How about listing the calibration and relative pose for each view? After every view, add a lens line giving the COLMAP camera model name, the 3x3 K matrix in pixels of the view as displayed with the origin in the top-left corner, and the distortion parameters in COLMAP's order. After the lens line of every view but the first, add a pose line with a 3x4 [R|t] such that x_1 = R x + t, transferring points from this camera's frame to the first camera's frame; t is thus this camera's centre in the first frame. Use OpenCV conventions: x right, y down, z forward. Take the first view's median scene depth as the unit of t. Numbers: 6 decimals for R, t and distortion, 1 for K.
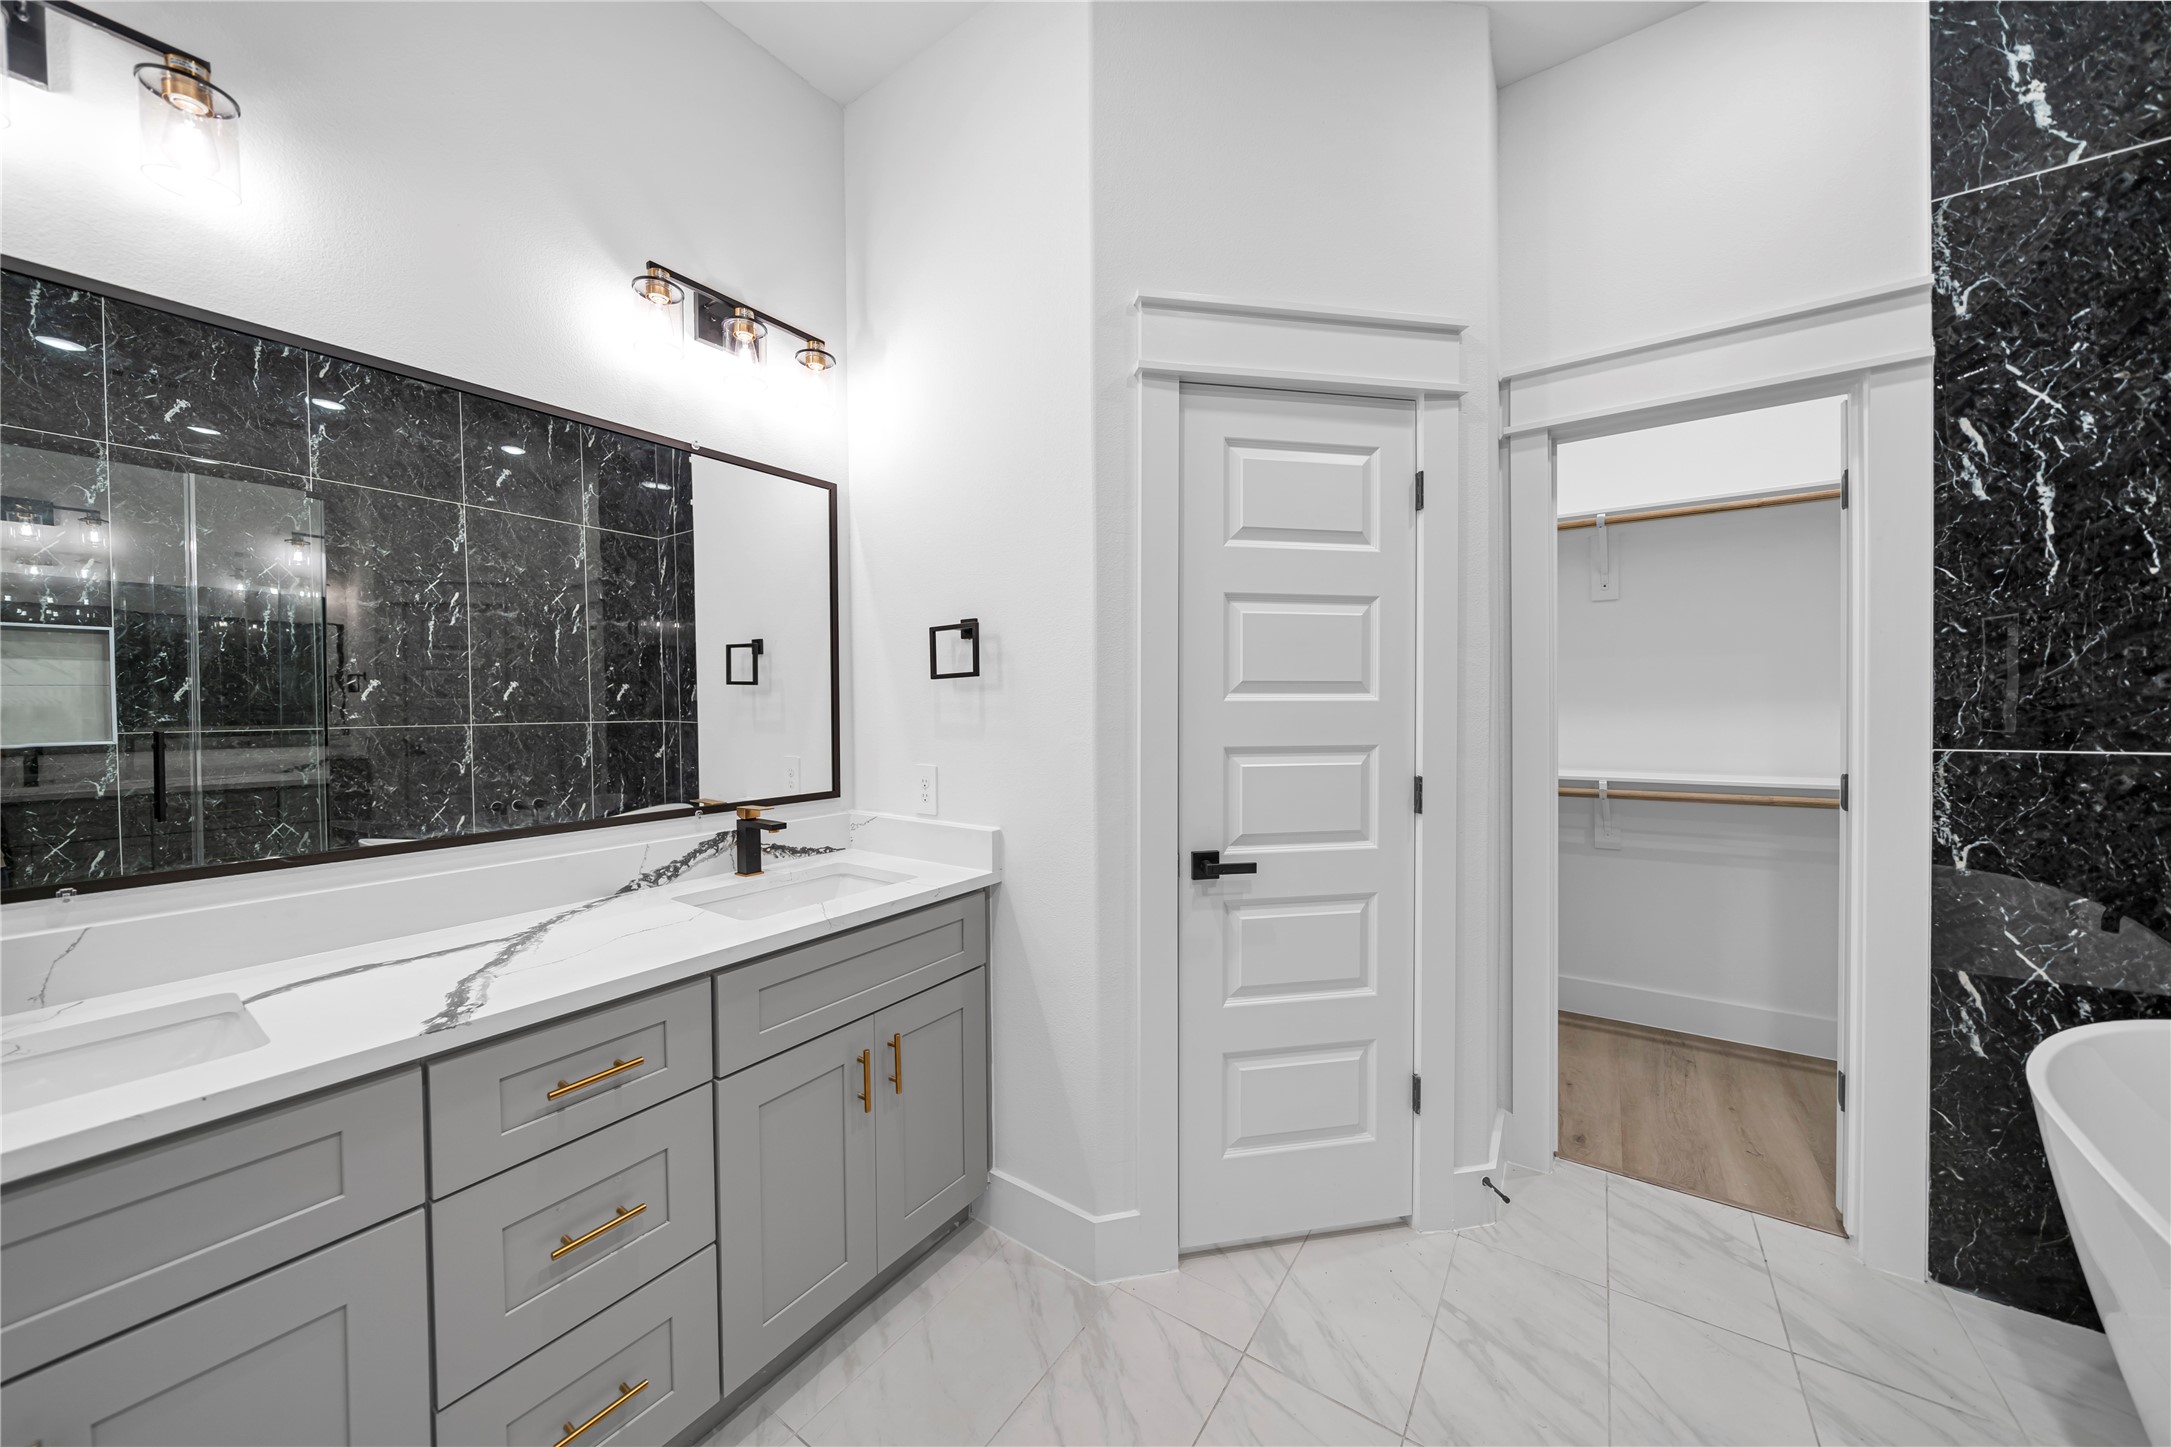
lens RADIAL K [[744.6, 0, 1089.0], [0, 744.6, 710.4], [0, 0, 1]] dist [-0.004090, -0.000107]
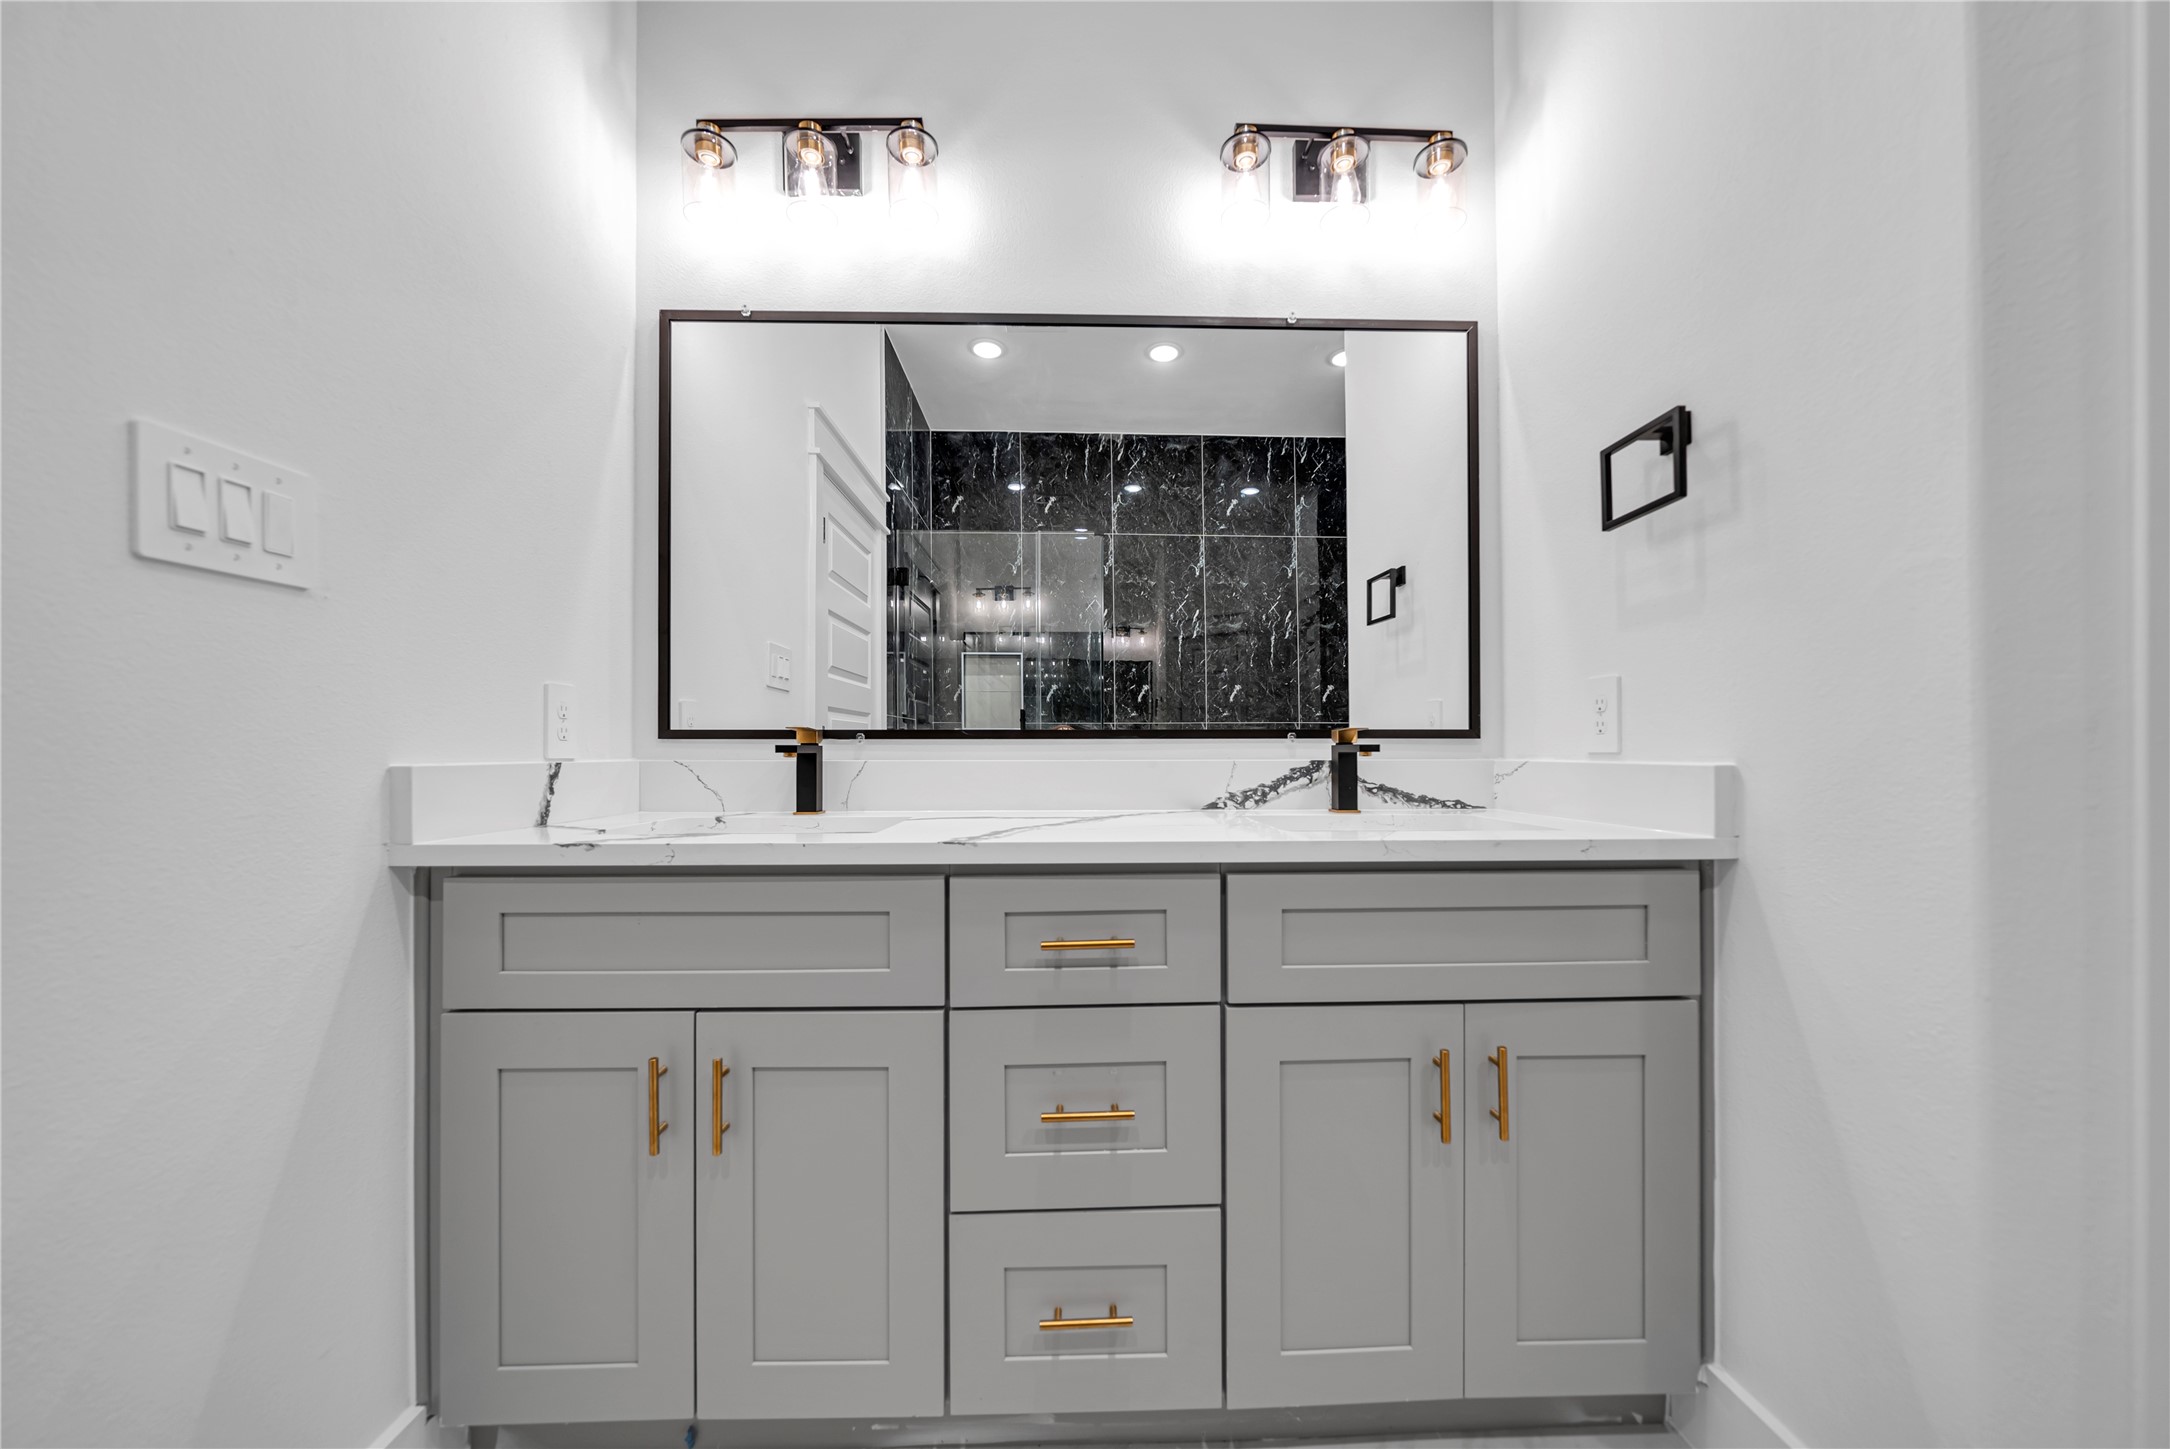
lens RADIAL K [[777.1, 0, 1061.4], [0, 777.1, 728.5], [0, 0, 1]] dist [-0.002741, -0.000144]
pose [[0.598008, -0.000121, -0.801490, 0.045301], [-0.013053, 0.999866, -0.009890, 0.145127], [0.801384, 0.016376, 0.597926, 0.243039]]
